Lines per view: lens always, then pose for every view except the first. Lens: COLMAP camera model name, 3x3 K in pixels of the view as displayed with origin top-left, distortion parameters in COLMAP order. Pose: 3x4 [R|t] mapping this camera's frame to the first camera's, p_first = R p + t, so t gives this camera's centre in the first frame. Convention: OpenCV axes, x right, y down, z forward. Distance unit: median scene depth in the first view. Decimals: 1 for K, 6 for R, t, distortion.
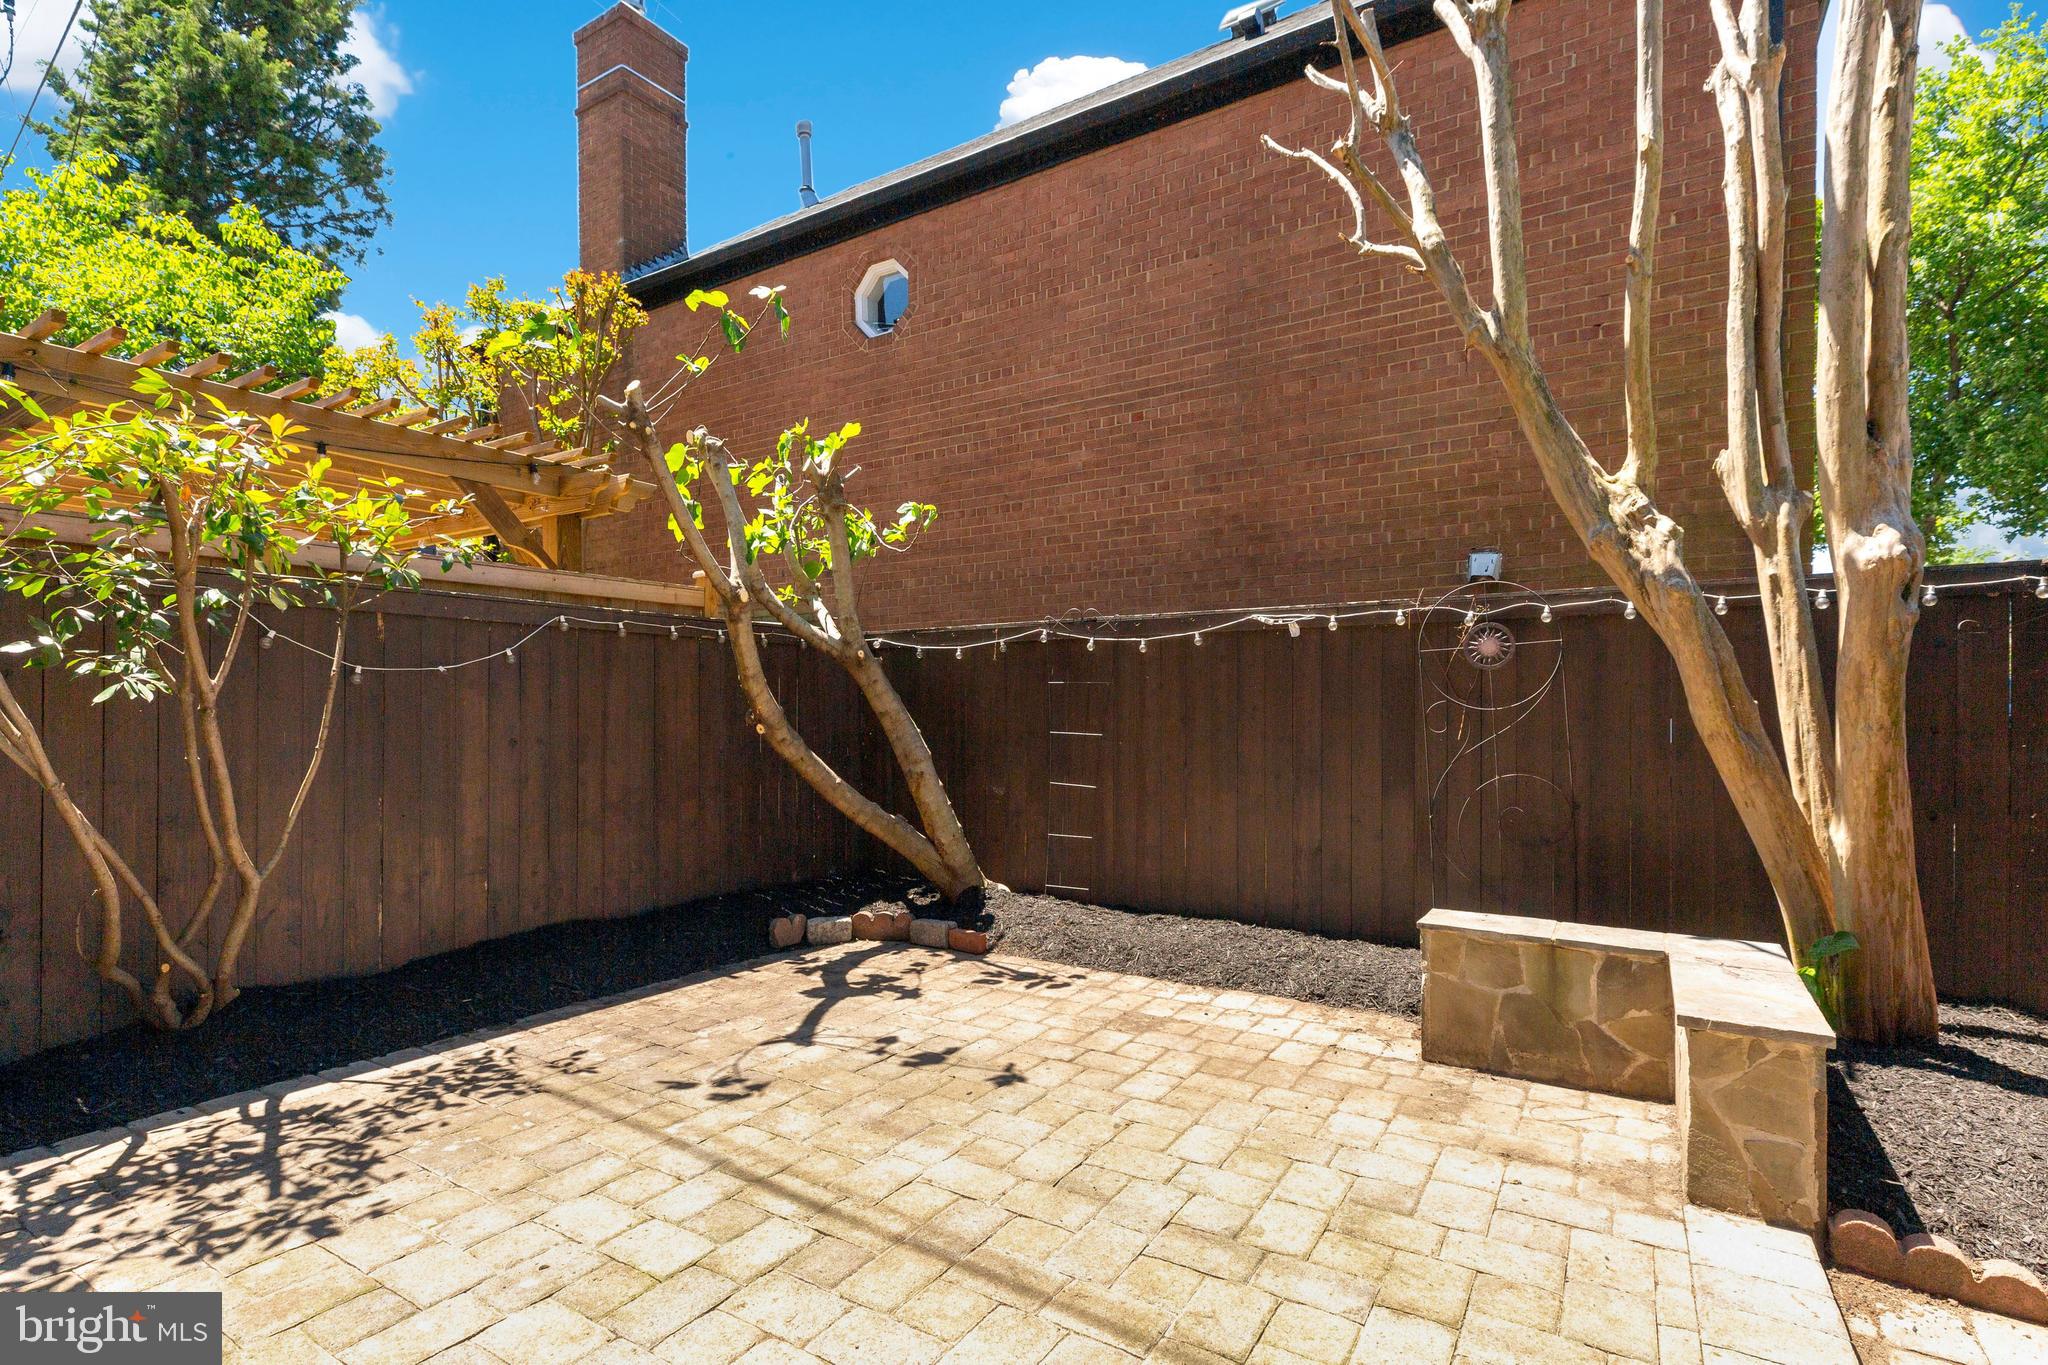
lens RADIAL K [[932.7, 0, 1042.4], [0, 932.7, 701.6], [0, 0, 1]] dist [-0.015093, 0.003465]
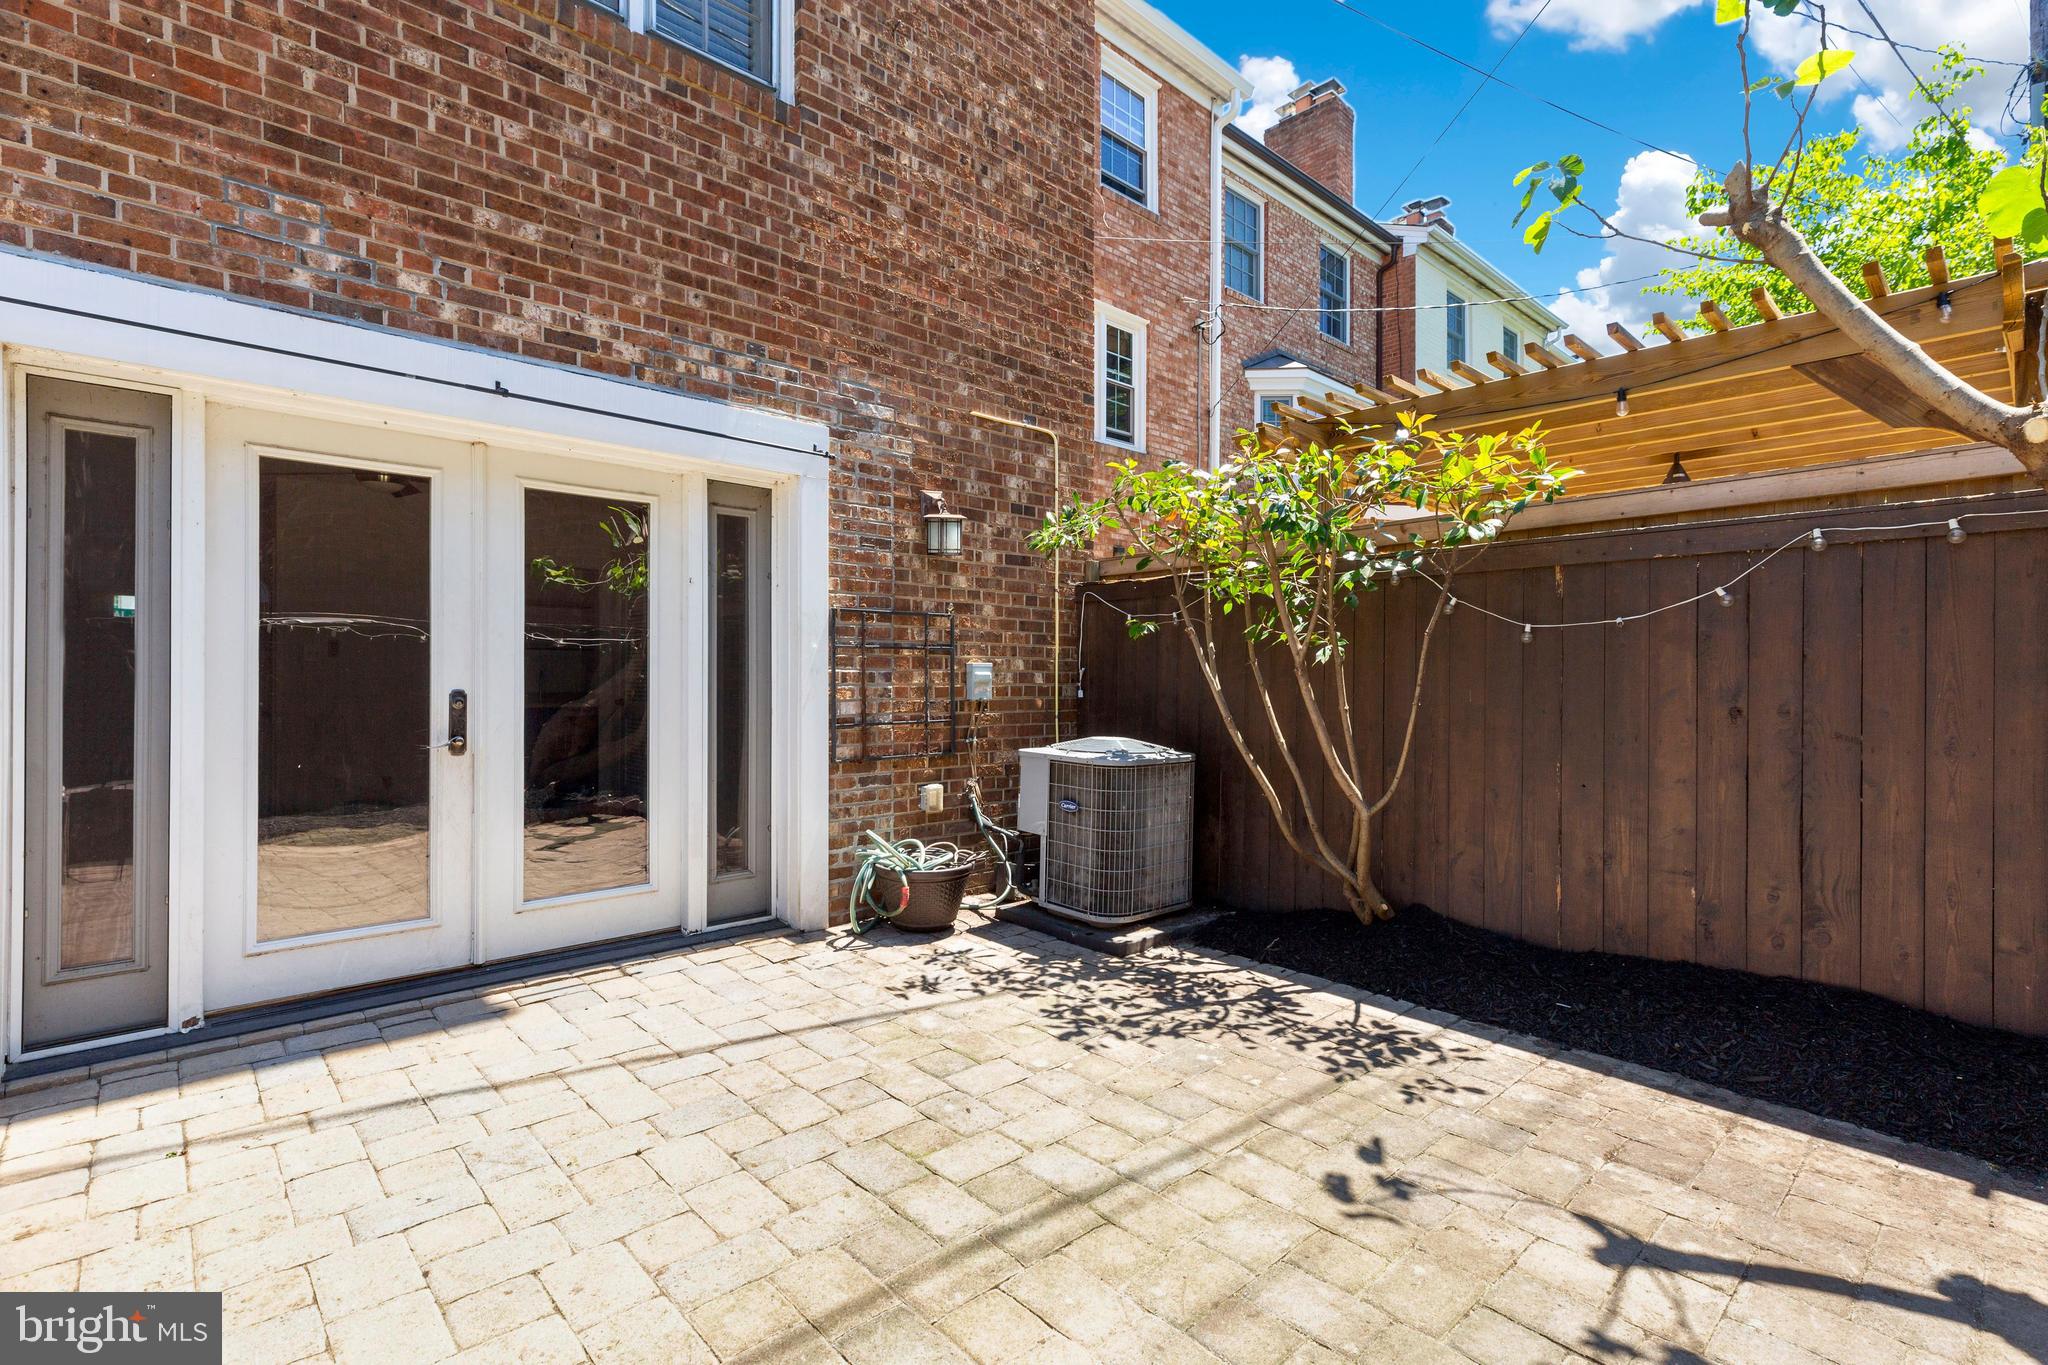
lens RADIAL K [[932.7, 0, 1014.3], [0, 932.7, 670.7], [0, 0, 1]] dist [-0.015093, 0.003465]
pose [[-0.265692, -0.005777, -0.964041, 0.465325], [0.003422, 0.999970, -0.006935, 0.021453], [0.964052, -0.005141, -0.265664, 0.995584]]
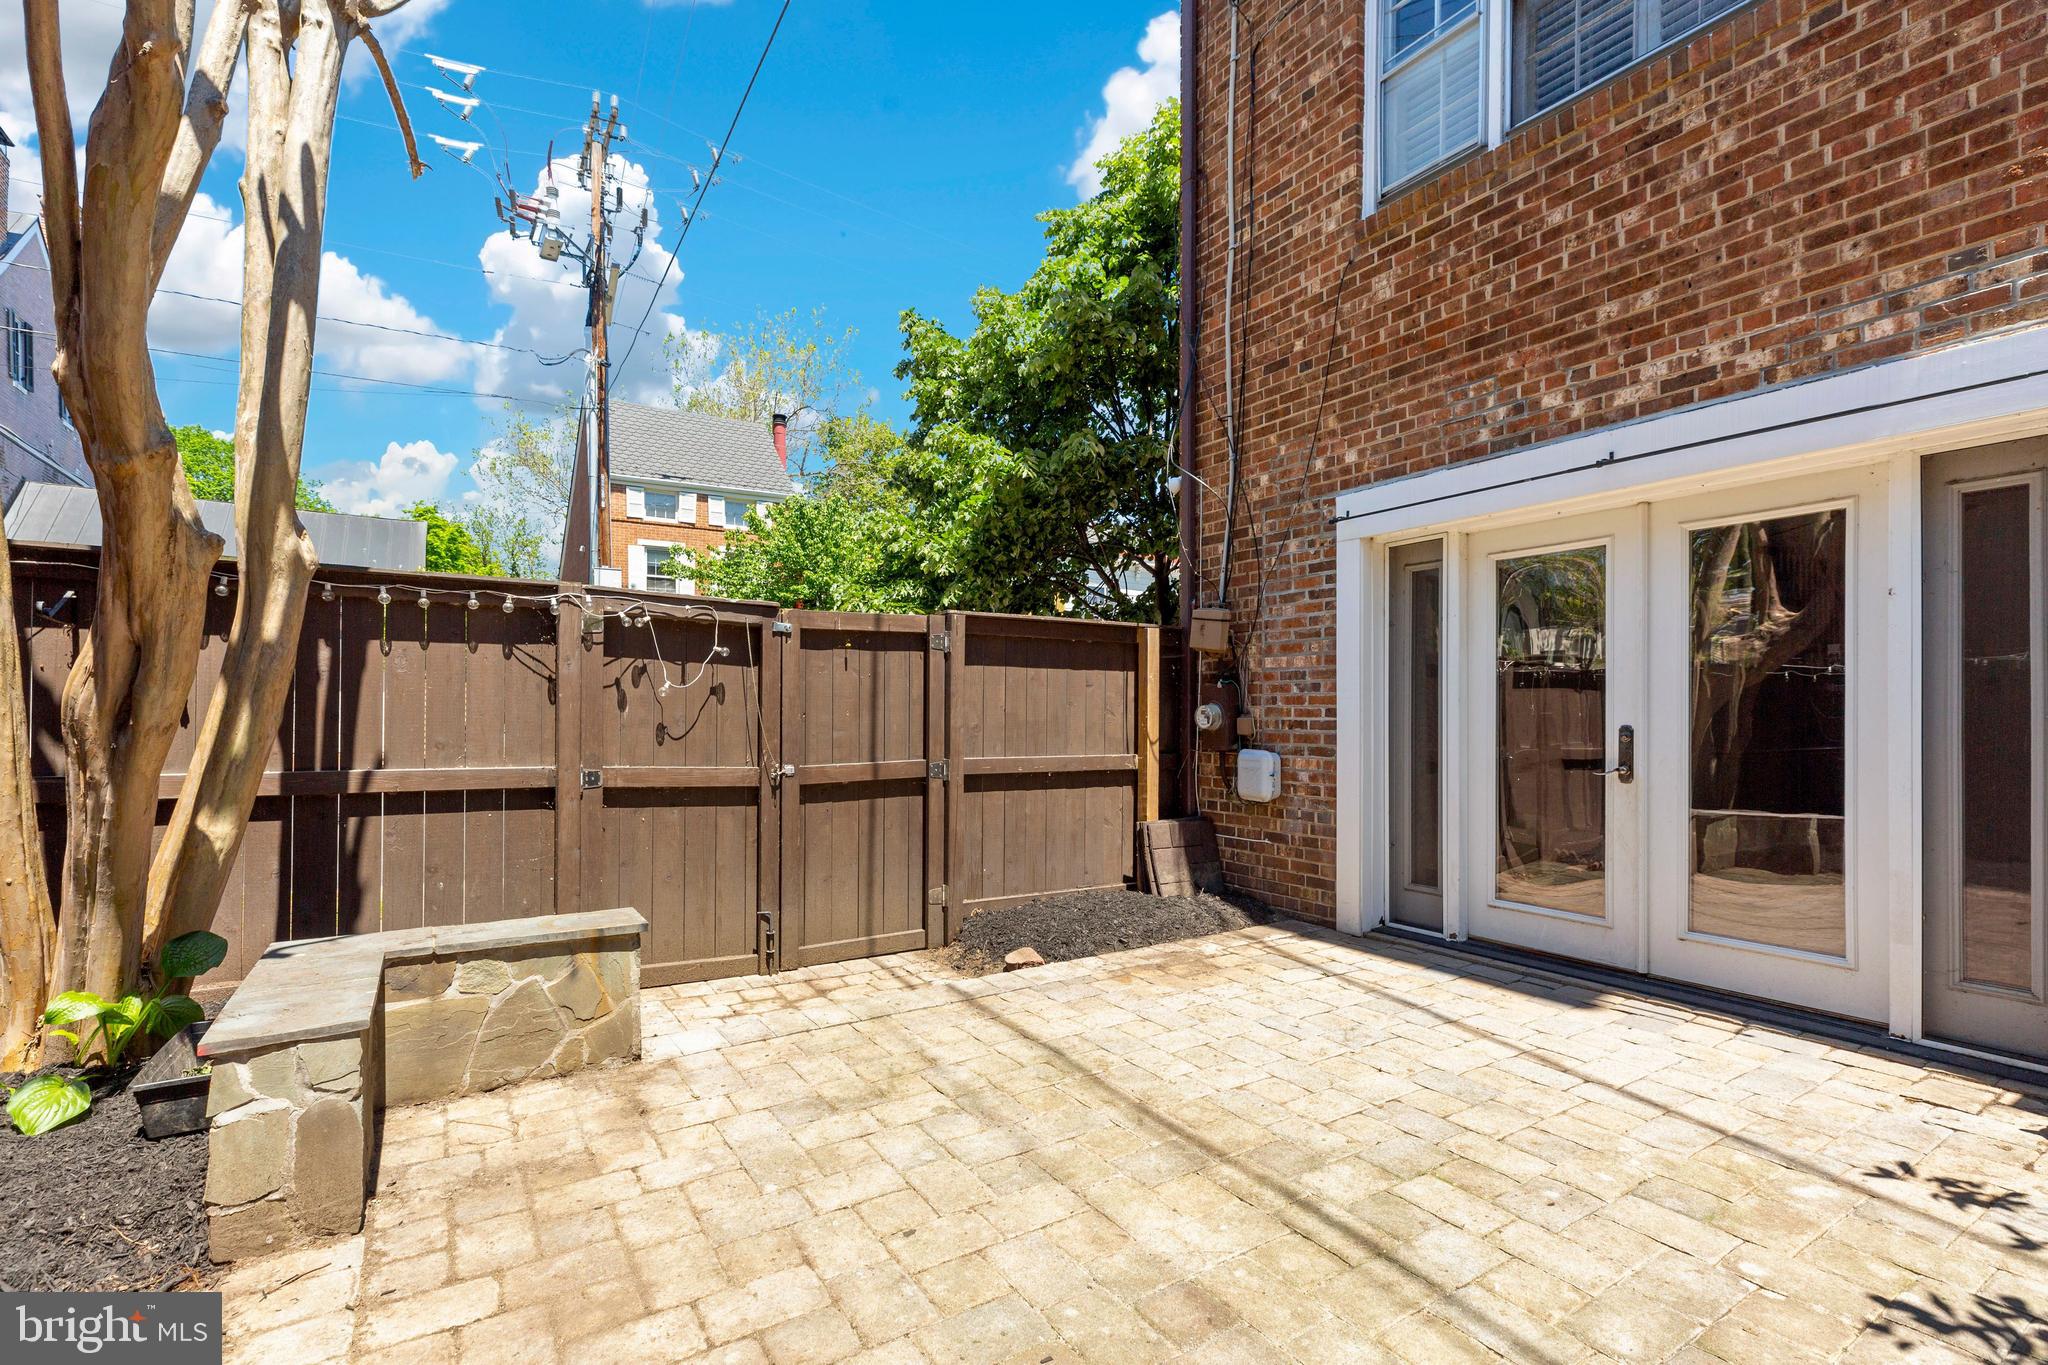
lens RADIAL K [[932.7, 0, 1061.5], [0, 932.7, 715.2], [0, 0, 1]] dist [-0.015093, 0.003465]
pose [[-0.909633, -0.001526, 0.415411, -0.331336], [-0.007090, 0.999905, -0.011850, 0.042347], [-0.415353, -0.013724, -0.909557, 1.585515]]
